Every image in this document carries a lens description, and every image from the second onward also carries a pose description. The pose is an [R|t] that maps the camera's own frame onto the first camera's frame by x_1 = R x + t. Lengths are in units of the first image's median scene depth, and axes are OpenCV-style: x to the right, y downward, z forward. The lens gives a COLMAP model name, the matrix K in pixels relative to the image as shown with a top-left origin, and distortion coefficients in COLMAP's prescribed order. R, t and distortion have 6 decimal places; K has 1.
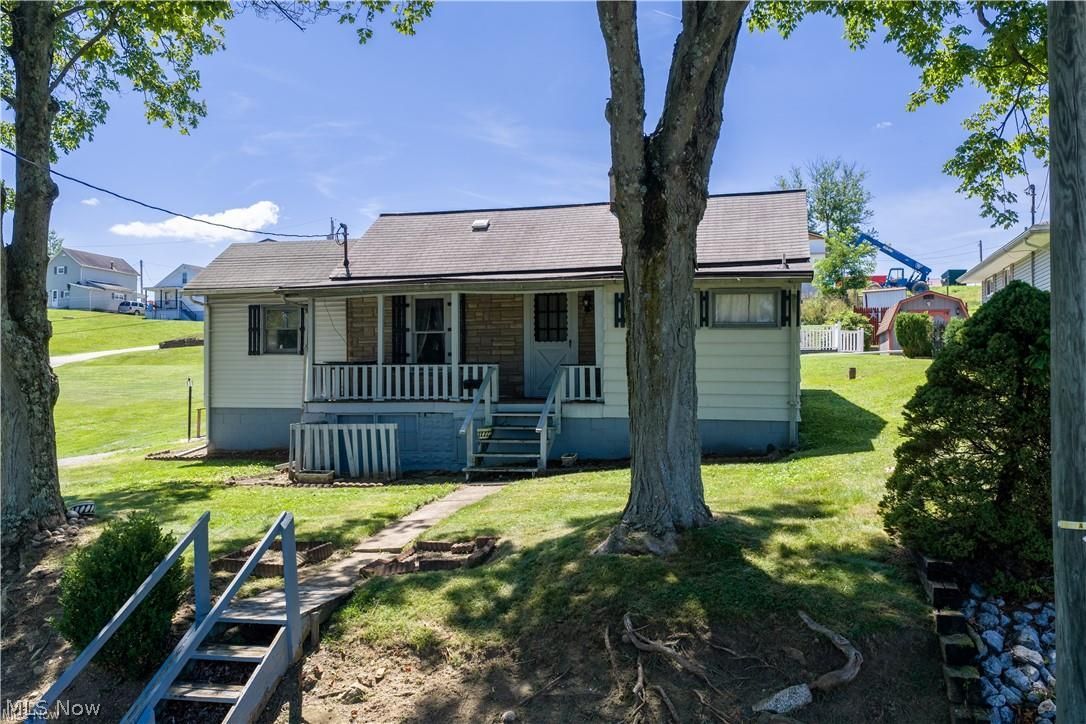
lens RADIAL K [[904.4, 0, 545.0], [0, 904.4, 363.5], [0, 0, 1]] dist [0.013272, -0.011863]
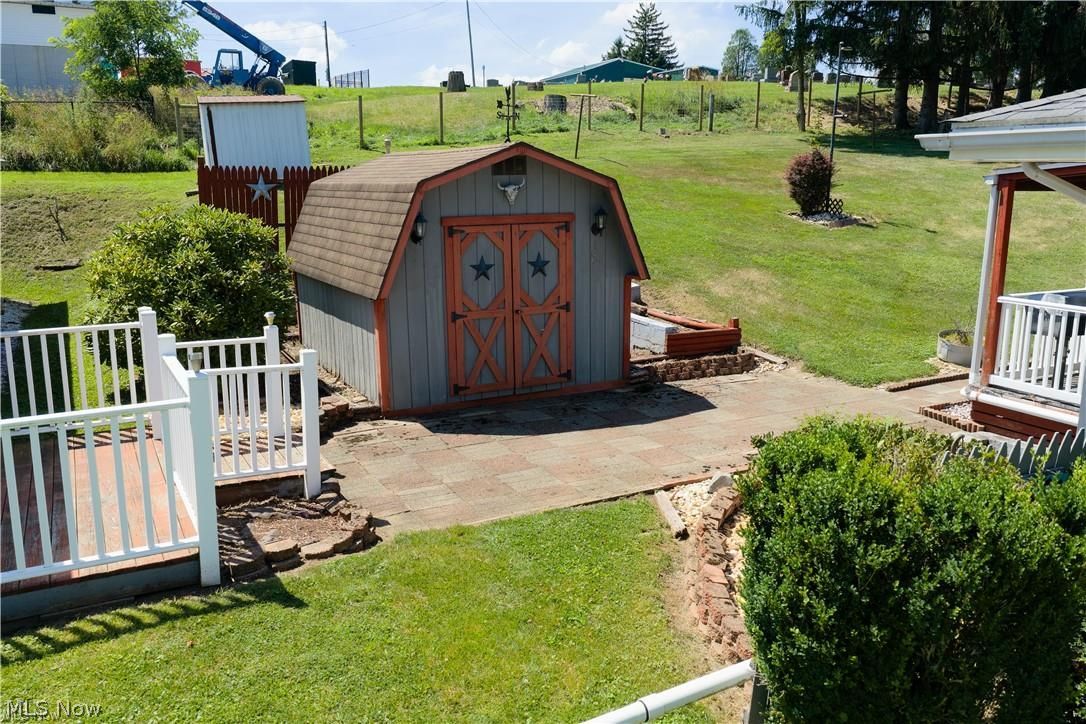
lens RADIAL K [[904.4, 0, 540.9], [0, 904.4, 361.7], [0, 0, 1]] dist [0.013272, -0.011863]
pose [[0.744365, -0.136604, 0.653651, 0.114669], [-0.011859, 0.975994, 0.217475, -0.034391], [-0.667667, -0.169632, 0.724876, 0.362941]]
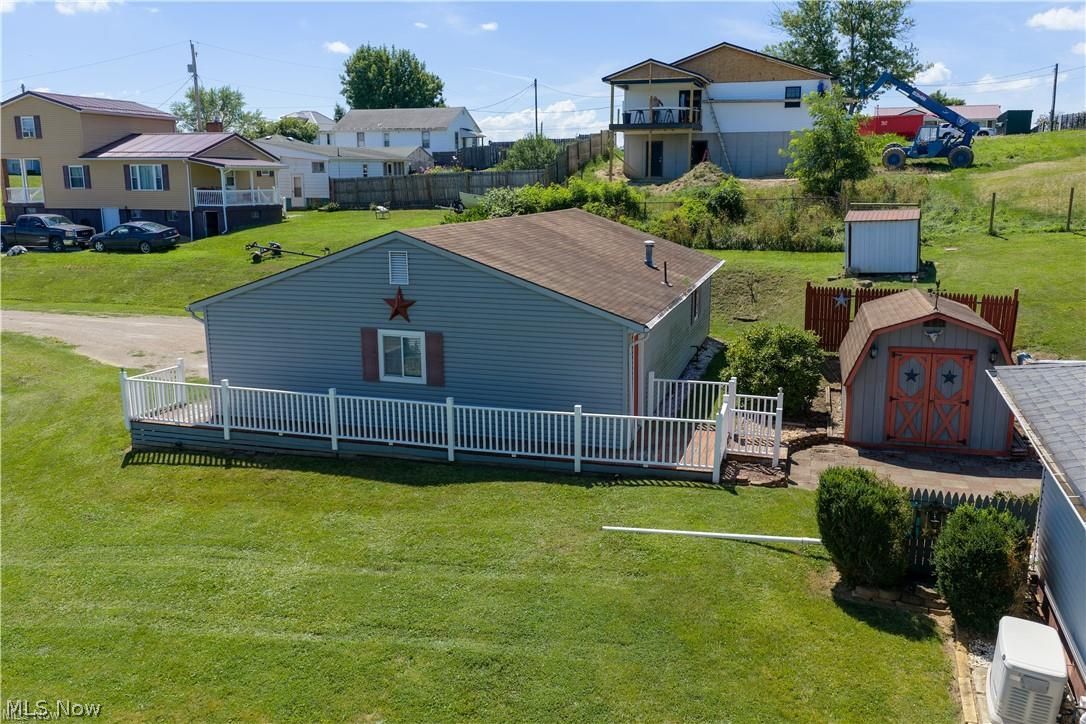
lens RADIAL K [[904.4, 0, 542.4], [0, 904.4, 370.9], [0, 0, 1]] dist [0.013272, -0.011863]
pose [[0.999087, 0.003900, -0.042552, 0.108193], [0.005931, 0.973529, 0.228488, -0.072675], [0.042317, -0.228531, 0.972616, 0.237567]]
